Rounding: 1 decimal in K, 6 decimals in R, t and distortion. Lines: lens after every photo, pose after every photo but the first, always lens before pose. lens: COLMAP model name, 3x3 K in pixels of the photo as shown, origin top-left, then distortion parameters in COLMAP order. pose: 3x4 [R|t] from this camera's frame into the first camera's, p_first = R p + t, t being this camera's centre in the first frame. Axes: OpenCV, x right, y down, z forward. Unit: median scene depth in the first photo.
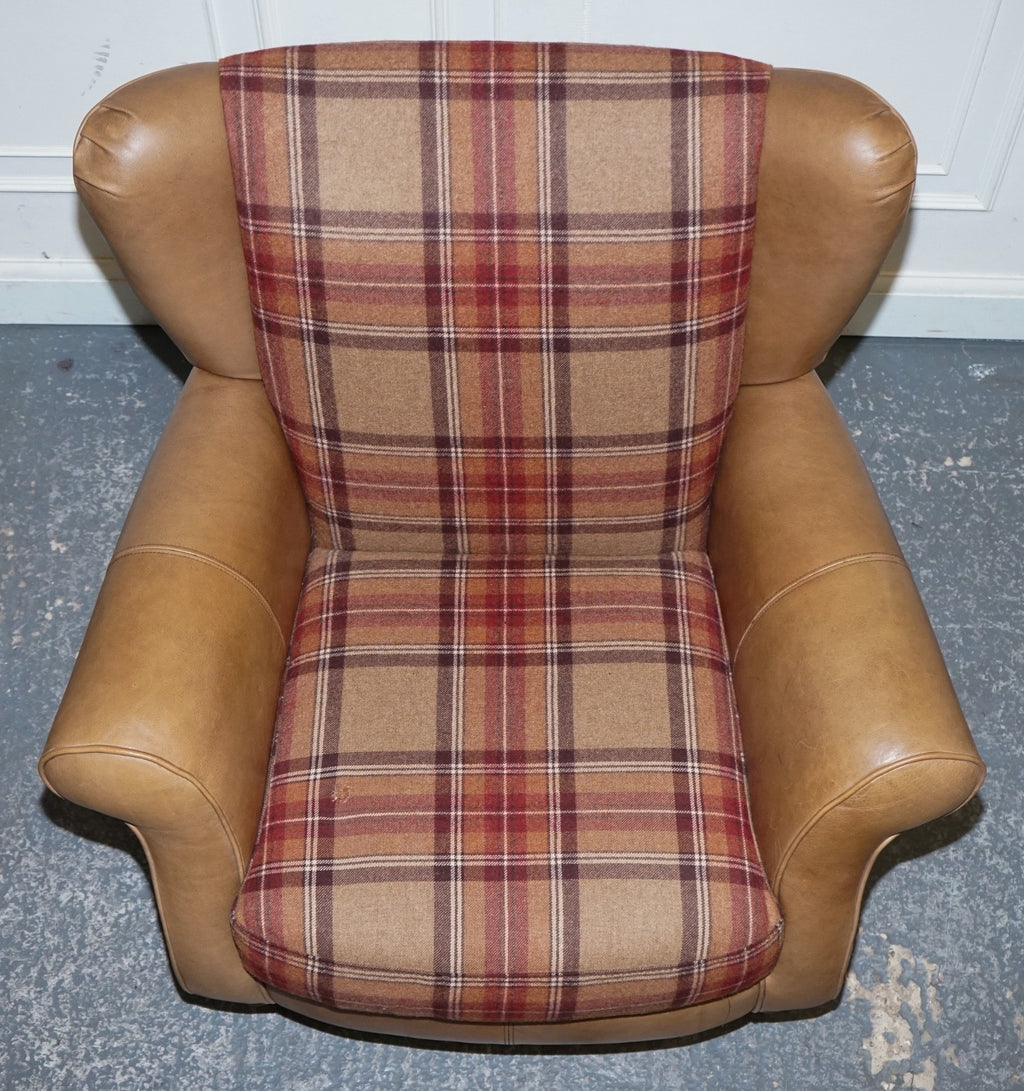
lens RADIAL K [[1837.9, 0, 514.4], [0, 1837.9, 515.5], [0, 0, 1]] dist [0.011152, 0.020077]
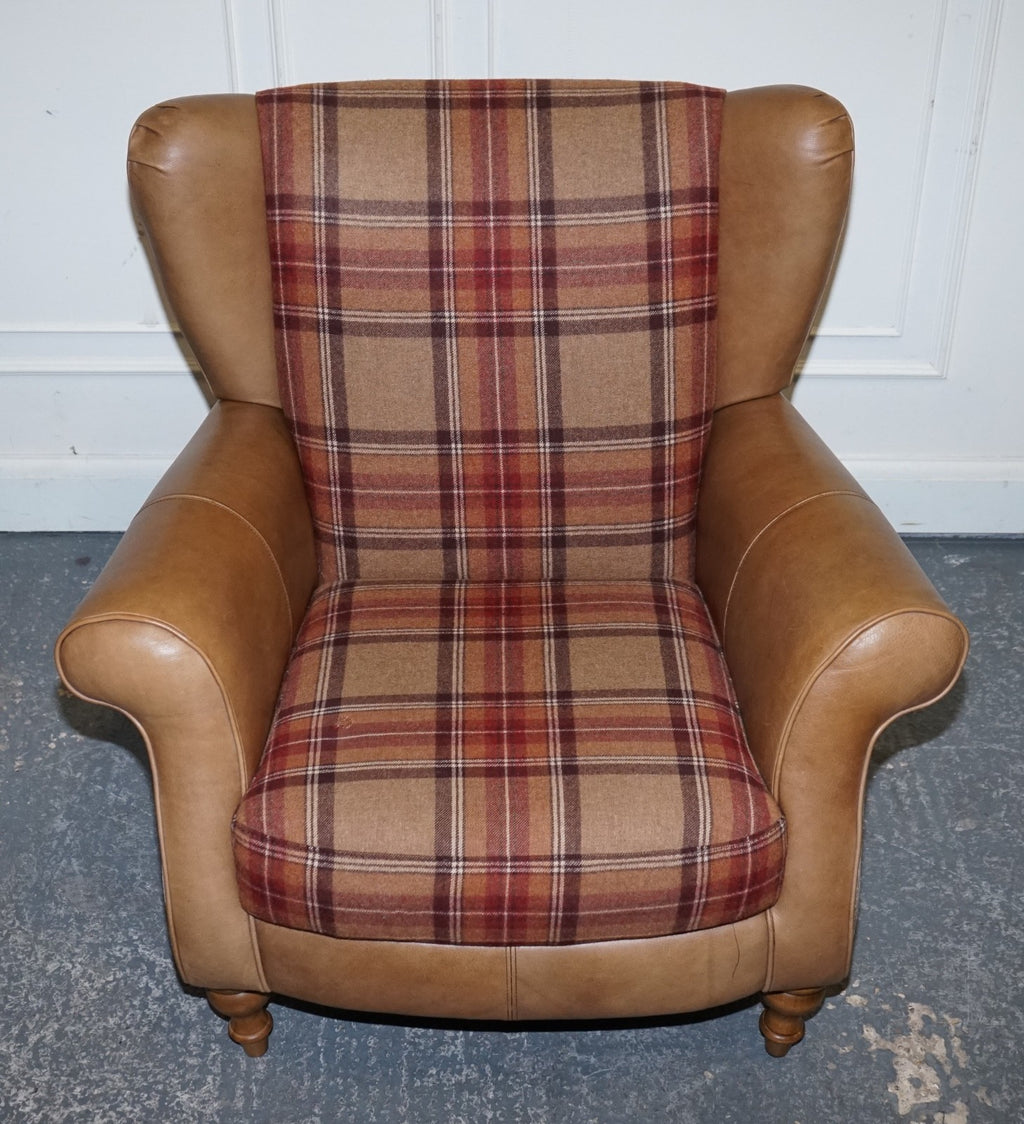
lens RADIAL K [[1933.2, 0, 483.5], [0, 1933.2, 562.6], [0, 0, 1]] dist [-0.001075, 0.117904]
pose [[0.999889, -0.010807, -0.010218, -0.004901], [0.006022, 0.922374, -0.386252, 0.478768], [0.013599, 0.386148, 0.922337, -0.022781]]
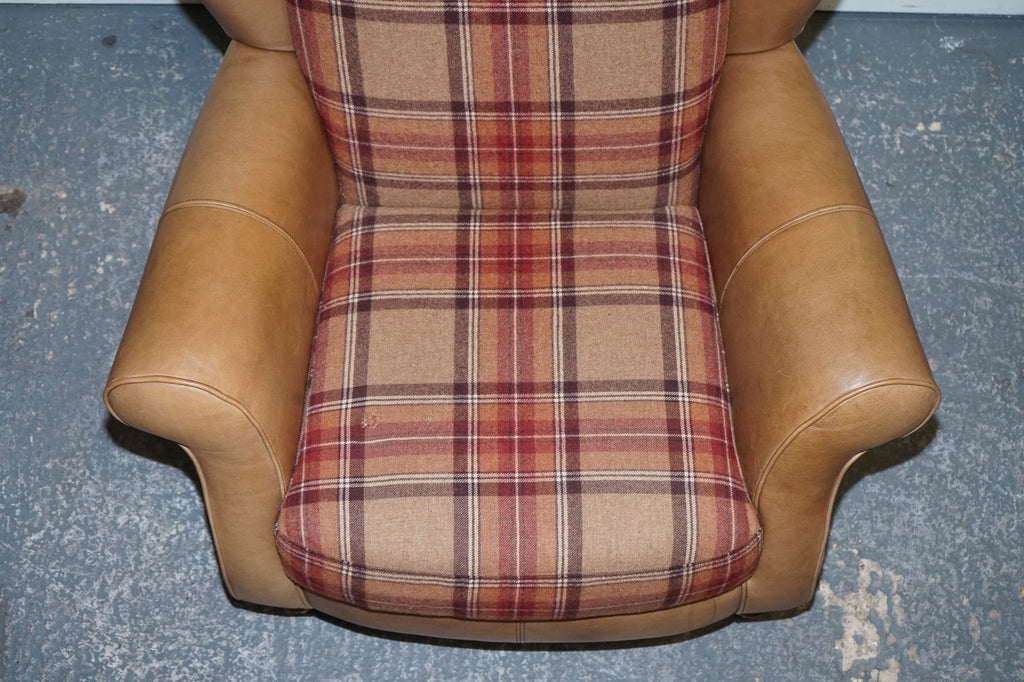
lens RADIAL K [[1785.0, 0, 518.1], [0, 1785.0, 301.7], [0, 0, 1]] dist [-0.046405, 0.250962]
pose [[0.999988, -0.004390, -0.002075, -0.001116], [0.004507, 0.998187, 0.060027, 0.013356], [0.001808, -0.060035, 0.998195, -0.083516]]
